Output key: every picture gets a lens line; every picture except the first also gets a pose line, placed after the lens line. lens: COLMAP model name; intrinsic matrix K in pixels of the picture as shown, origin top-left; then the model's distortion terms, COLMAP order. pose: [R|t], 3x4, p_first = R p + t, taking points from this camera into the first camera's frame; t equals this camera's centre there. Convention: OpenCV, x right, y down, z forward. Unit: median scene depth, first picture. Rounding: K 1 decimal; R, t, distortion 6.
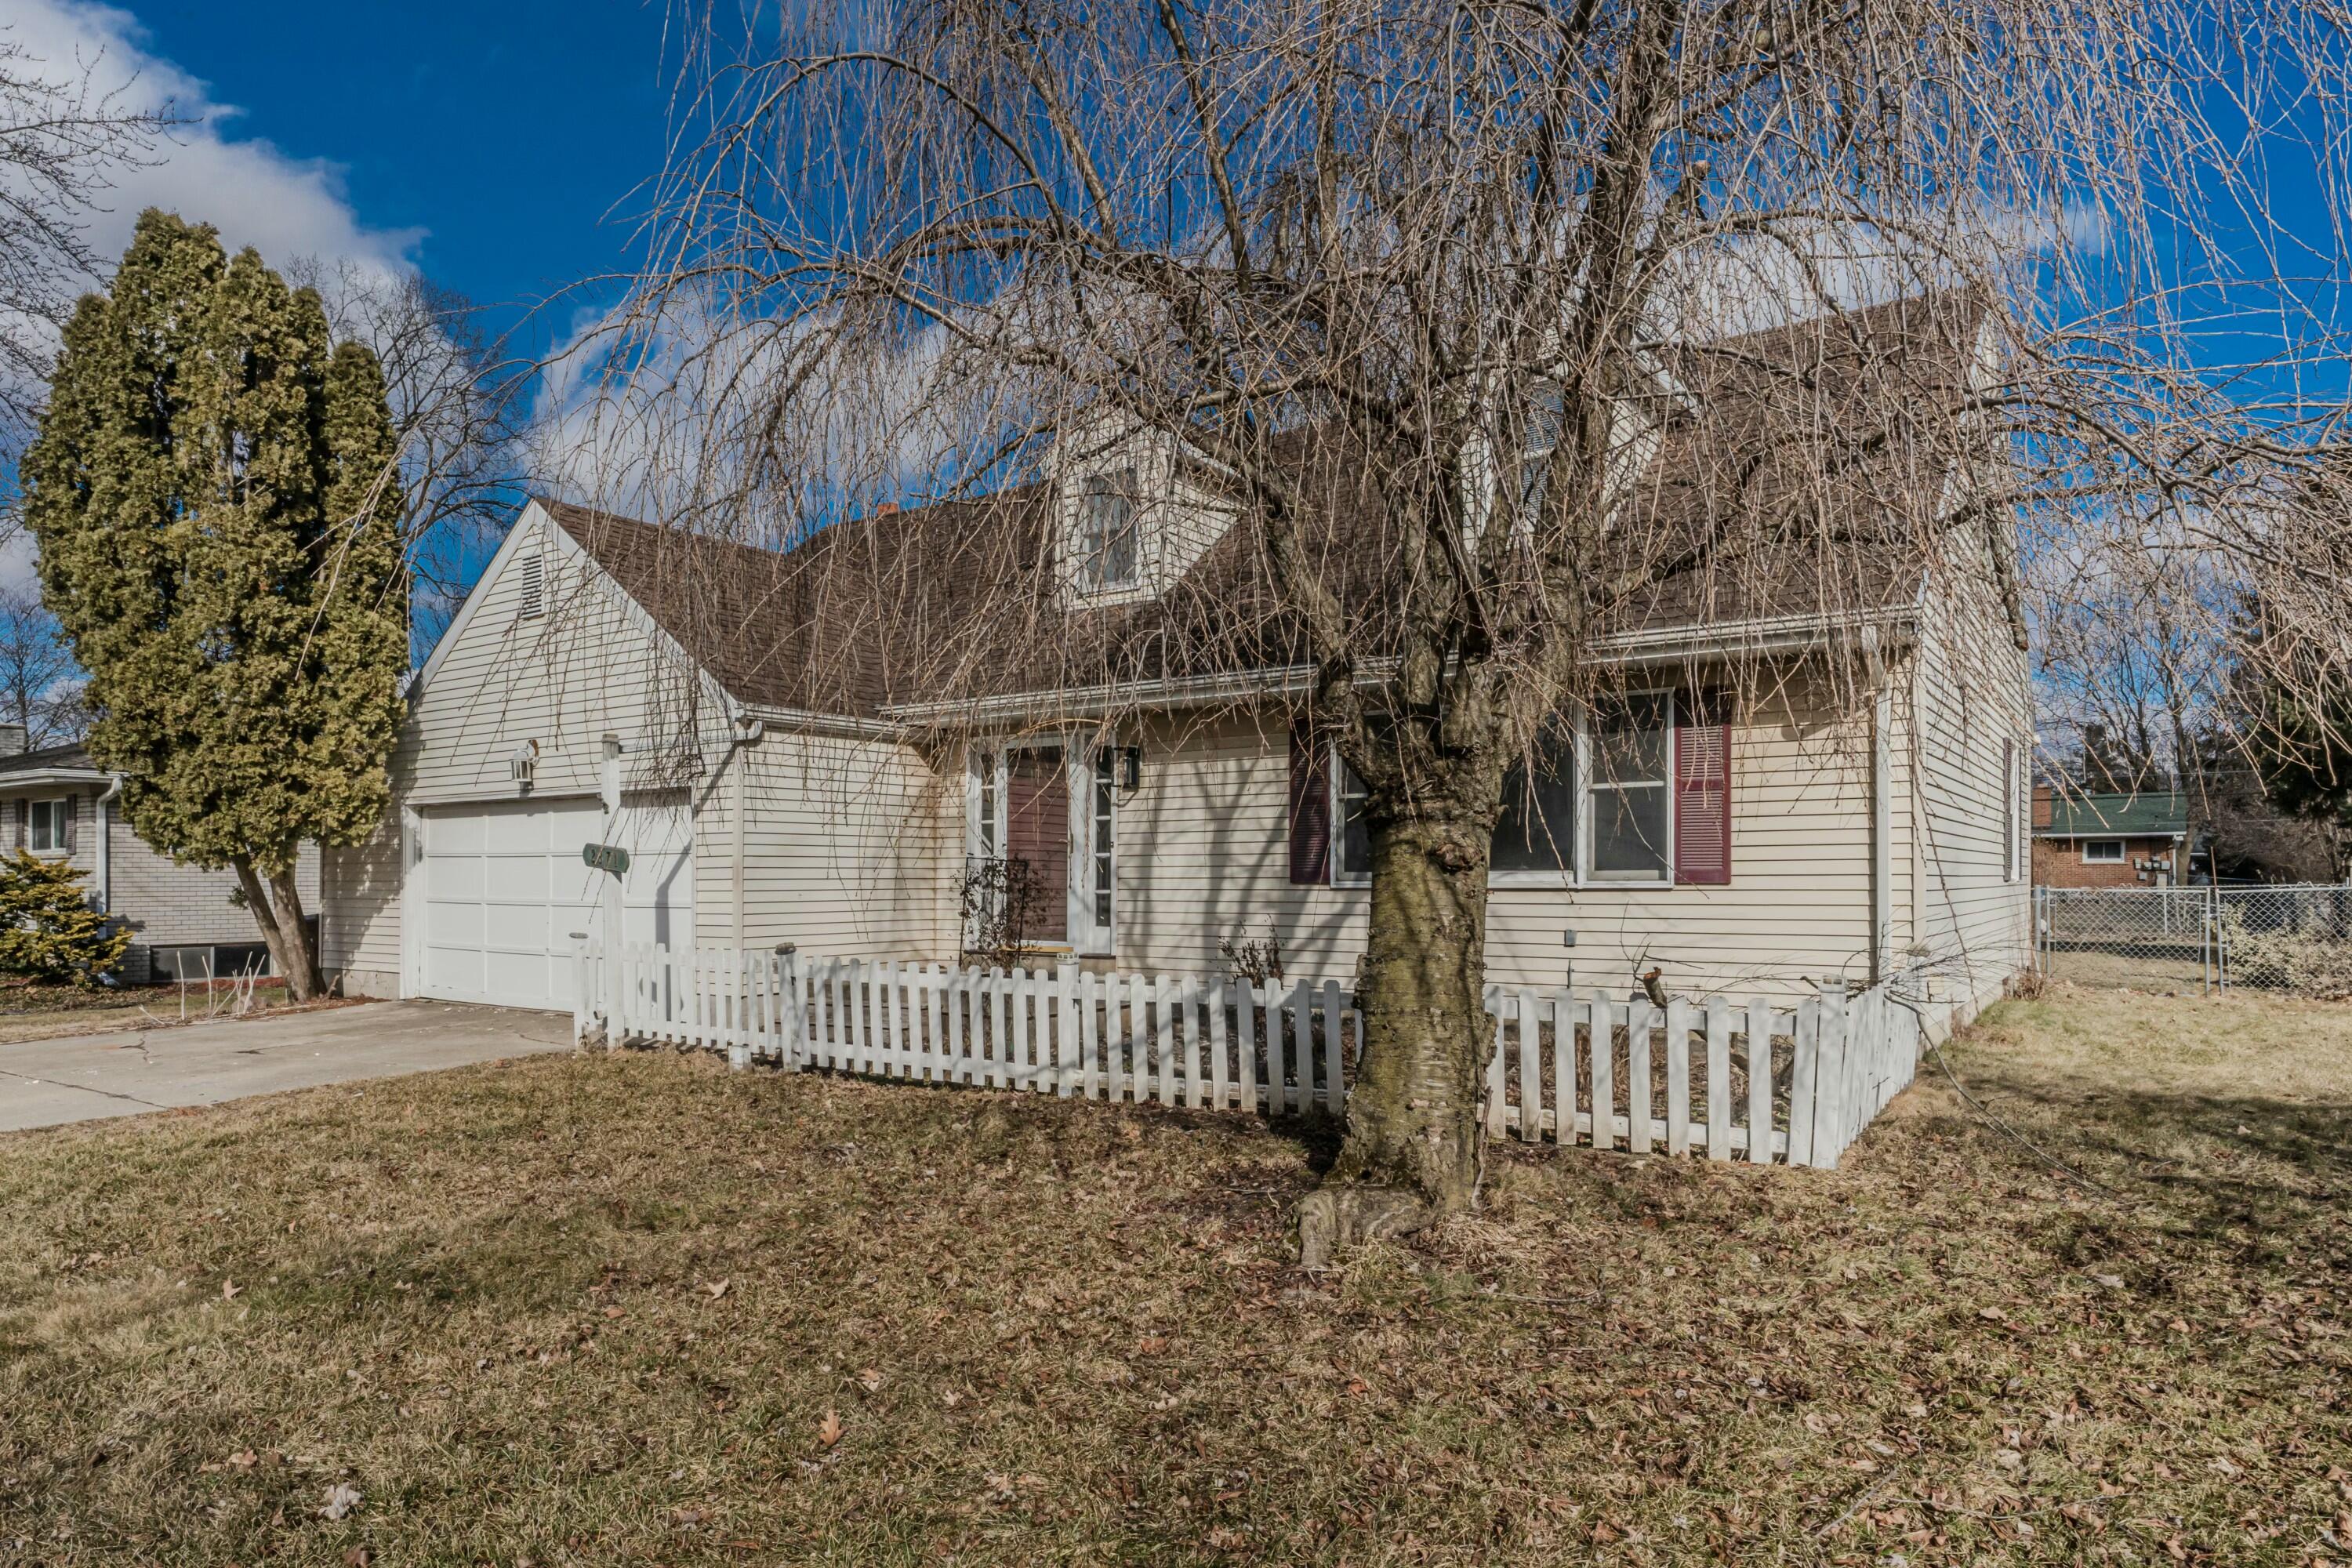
lens RADIAL K [[1433.0, 0, 1118.0], [0, 1433.0, 790.4], [0, 0, 1]] dist [0.003136, 0.000512]
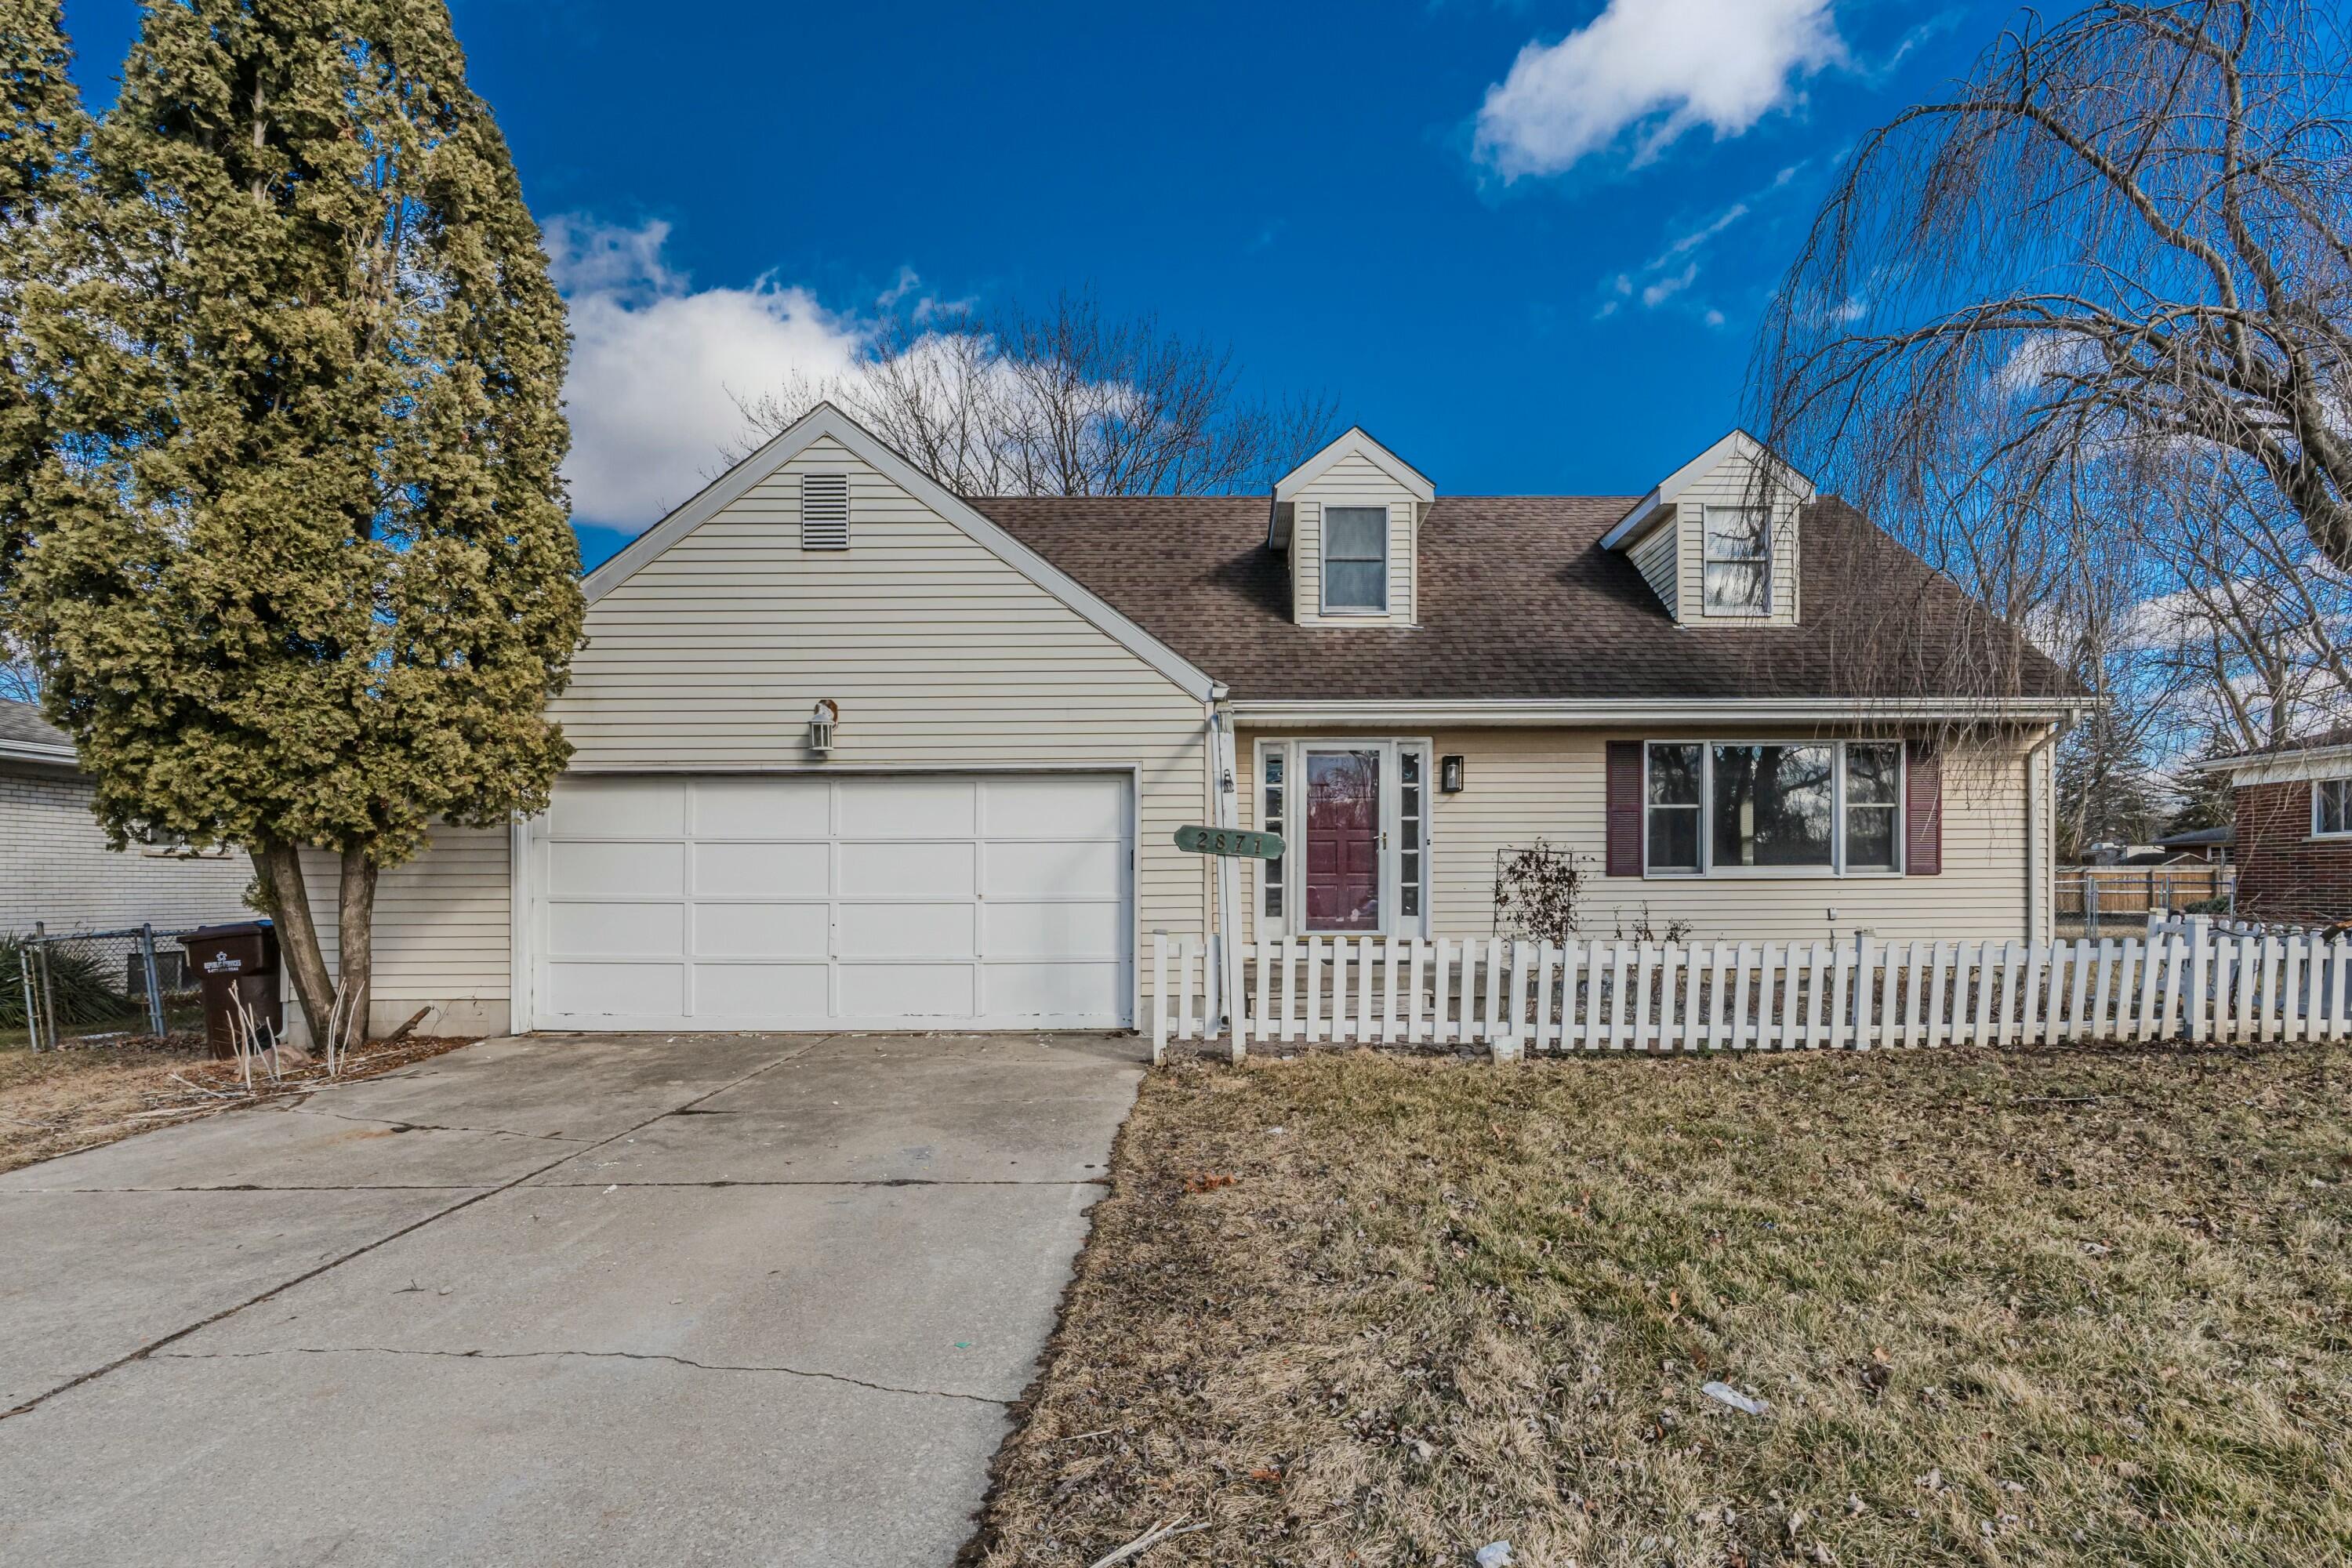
lens RADIAL K [[1175.9, 0, 1178.6], [0, 1175.9, 868.1], [0, 0, 1]] dist [-0.002056, -0.000032]
pose [[0.809652, 0.010337, 0.586820, -0.752684], [-0.032988, 0.999066, 0.027915, 0.041557], [-0.585983, -0.041959, 0.809236, 0.394591]]
